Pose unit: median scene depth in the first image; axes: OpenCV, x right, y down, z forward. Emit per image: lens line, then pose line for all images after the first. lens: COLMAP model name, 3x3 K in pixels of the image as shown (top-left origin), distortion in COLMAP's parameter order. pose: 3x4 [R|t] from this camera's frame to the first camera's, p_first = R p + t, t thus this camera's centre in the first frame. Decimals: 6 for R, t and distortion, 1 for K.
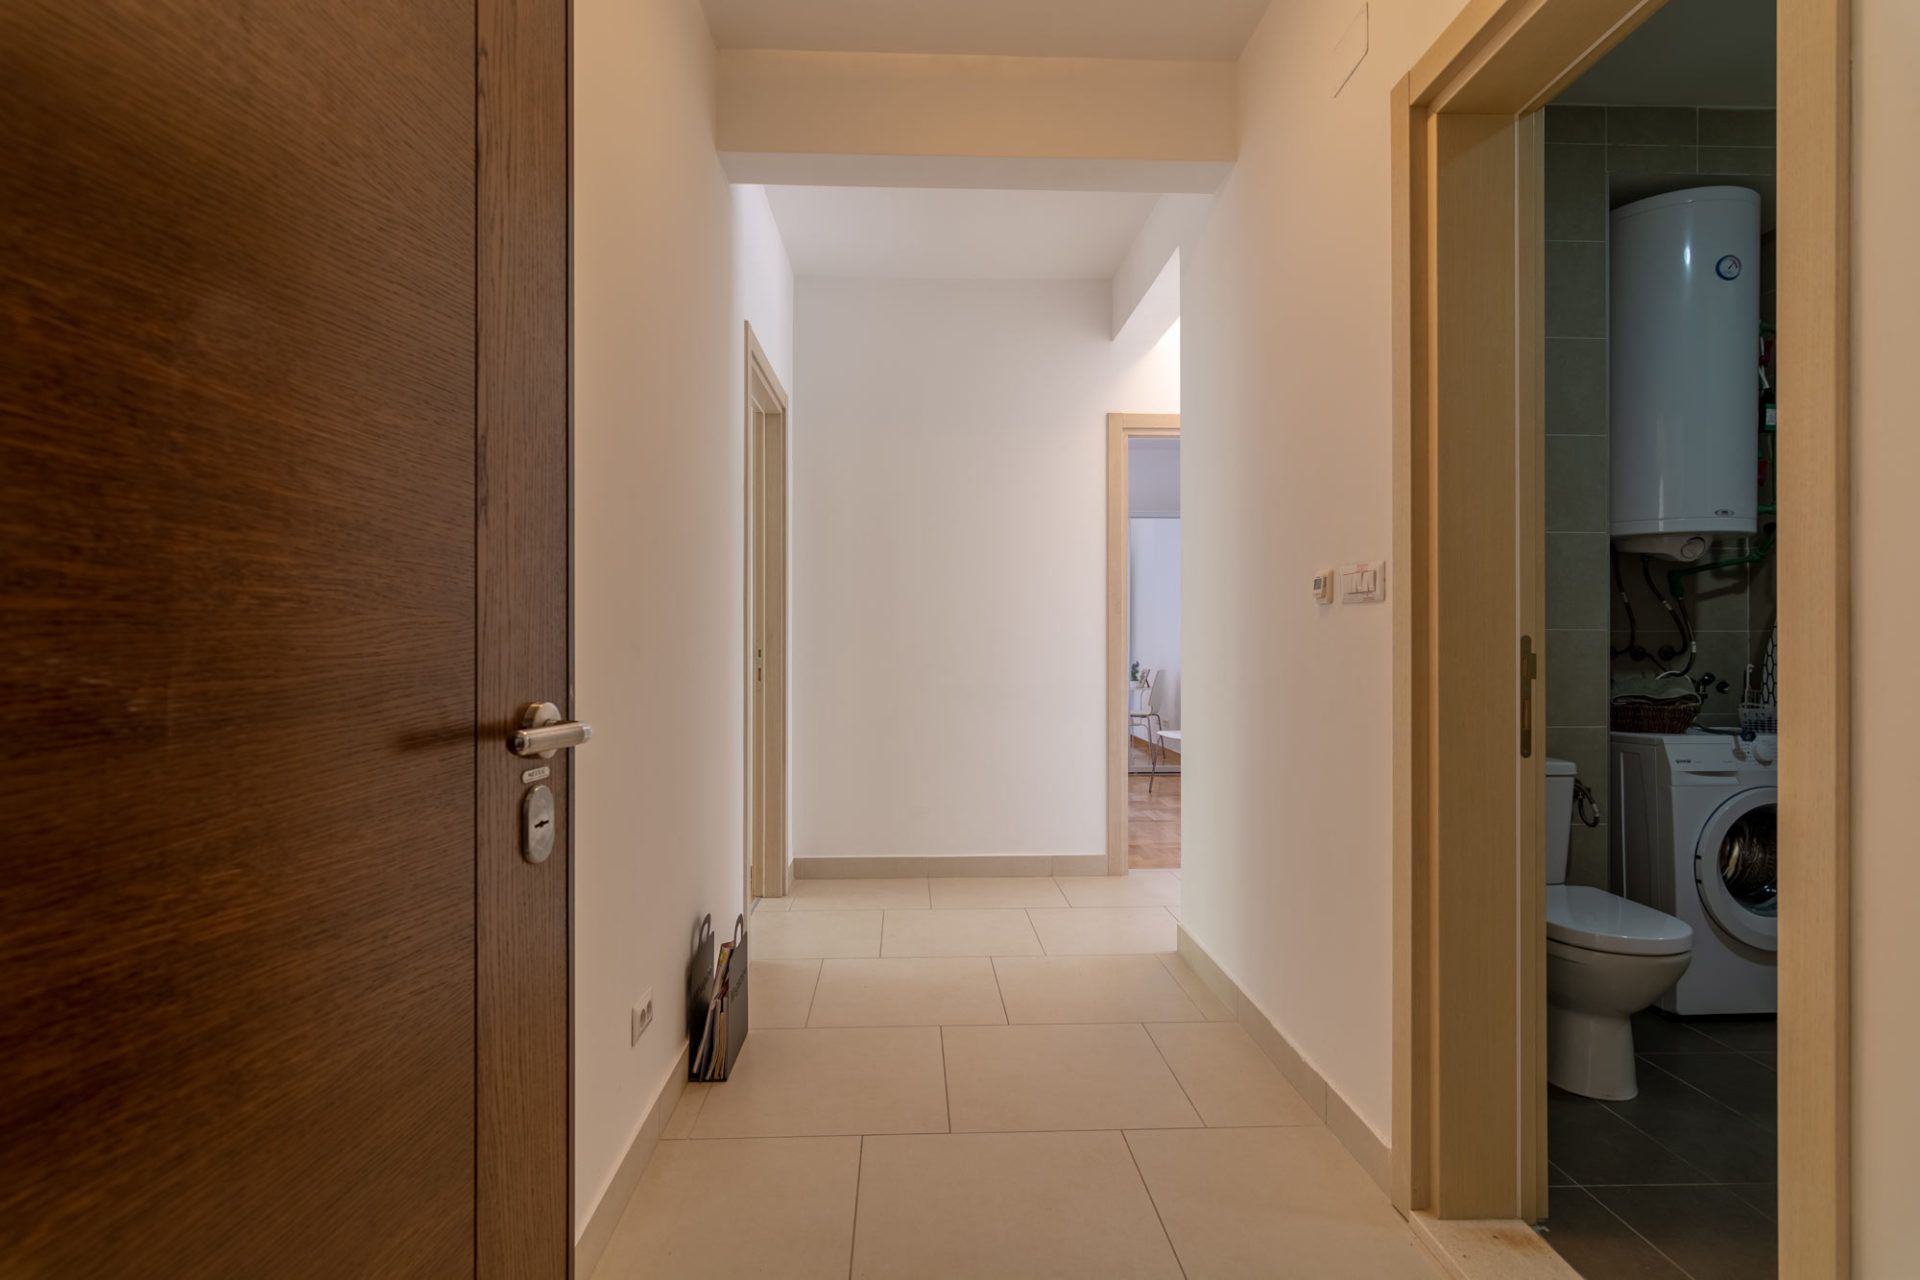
lens RADIAL K [[929.1, 0, 945.5], [0, 929.1, 638.1], [0, 0, 1]] dist [0.001469, 0.001087]
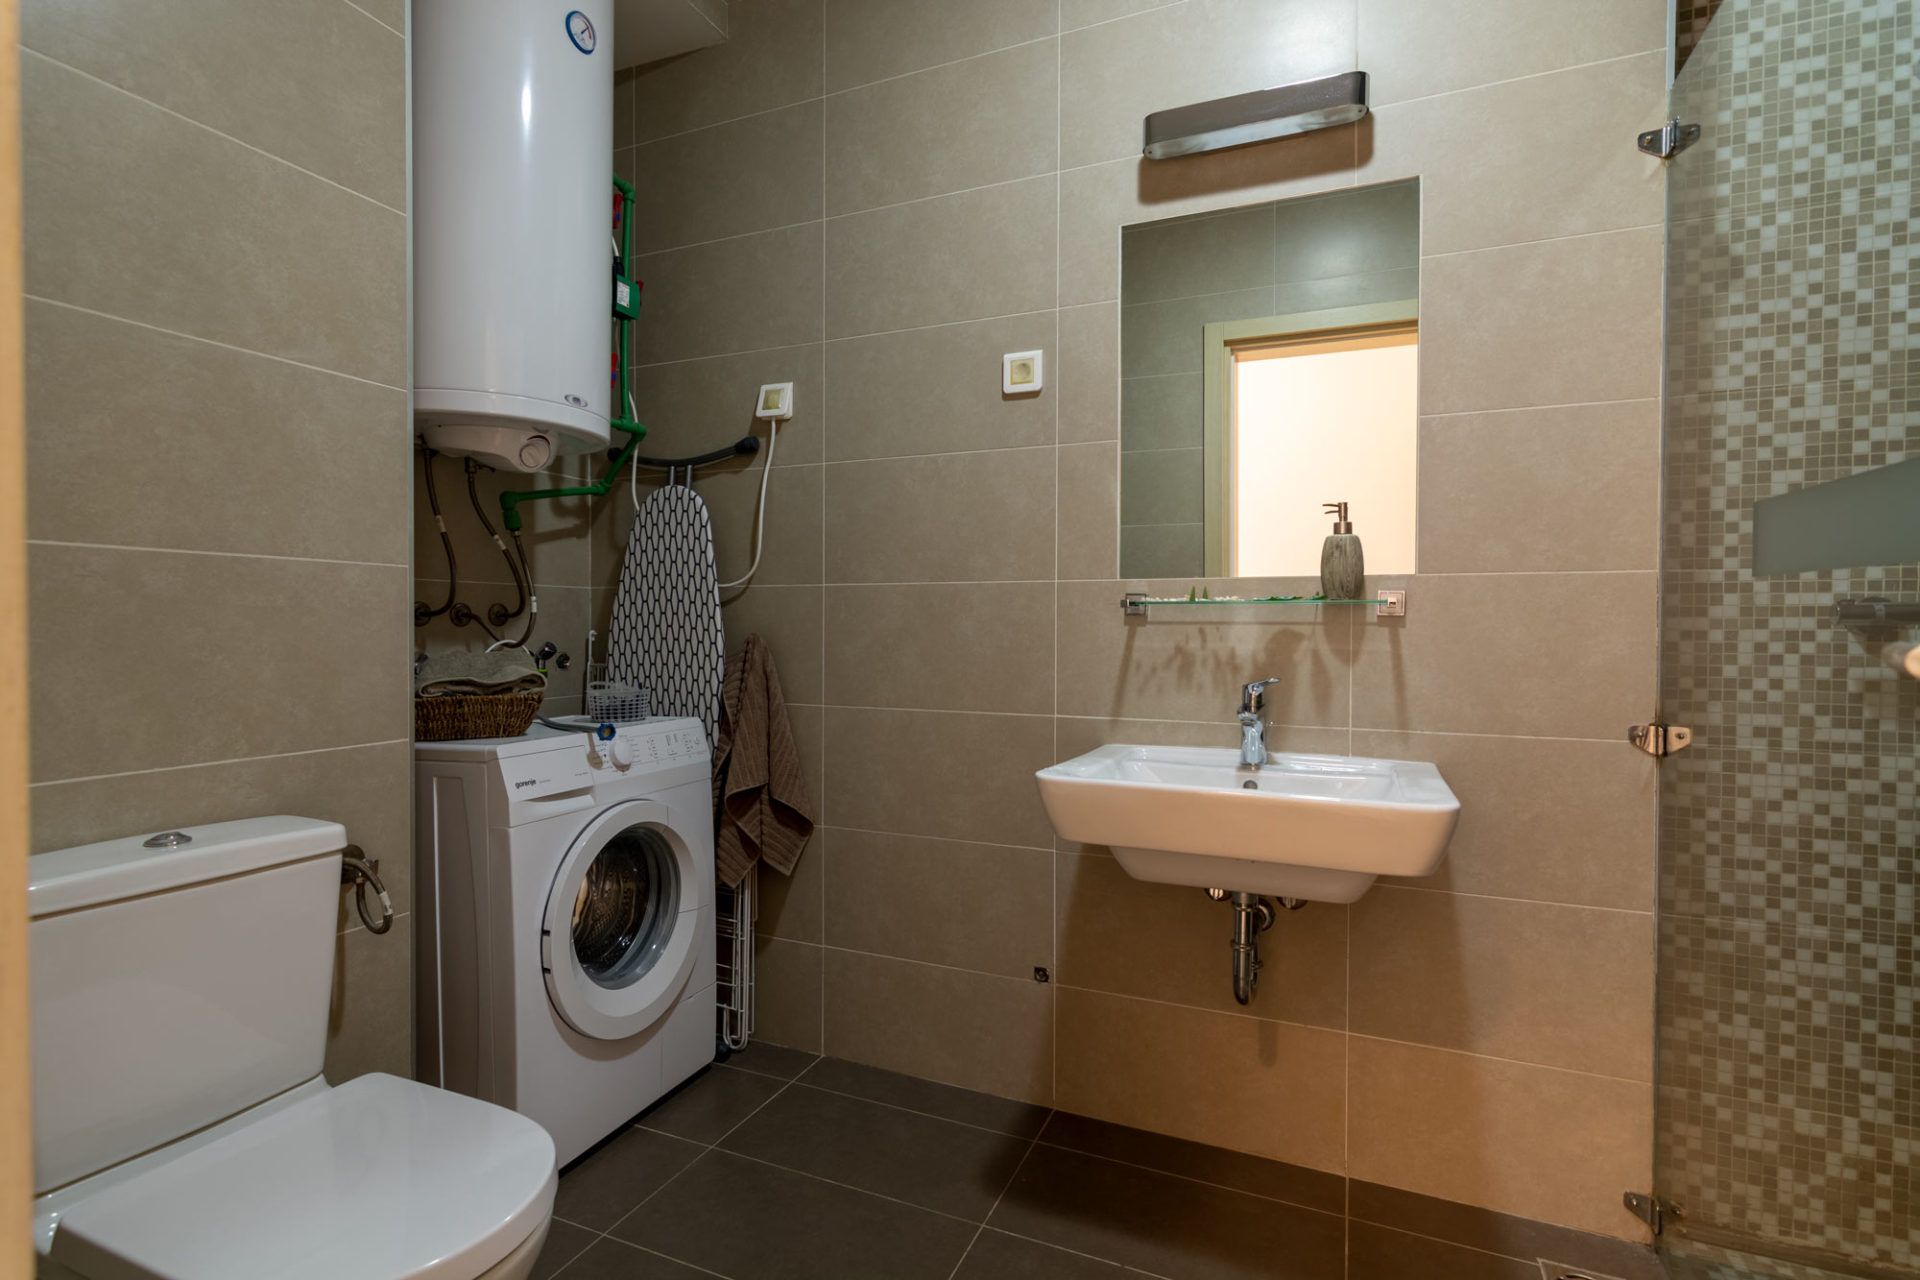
lens RADIAL K [[929.1, 0, 945.5], [0, 929.1, 638.1], [0, 0, 1]] dist [0.001469, 0.001087]
pose [[0.438261, -0.012104, 0.898766, 0.336920], [-0.007598, 0.999824, 0.017170, 0.021209], [-0.898816, -0.014353, 0.438092, 0.447797]]
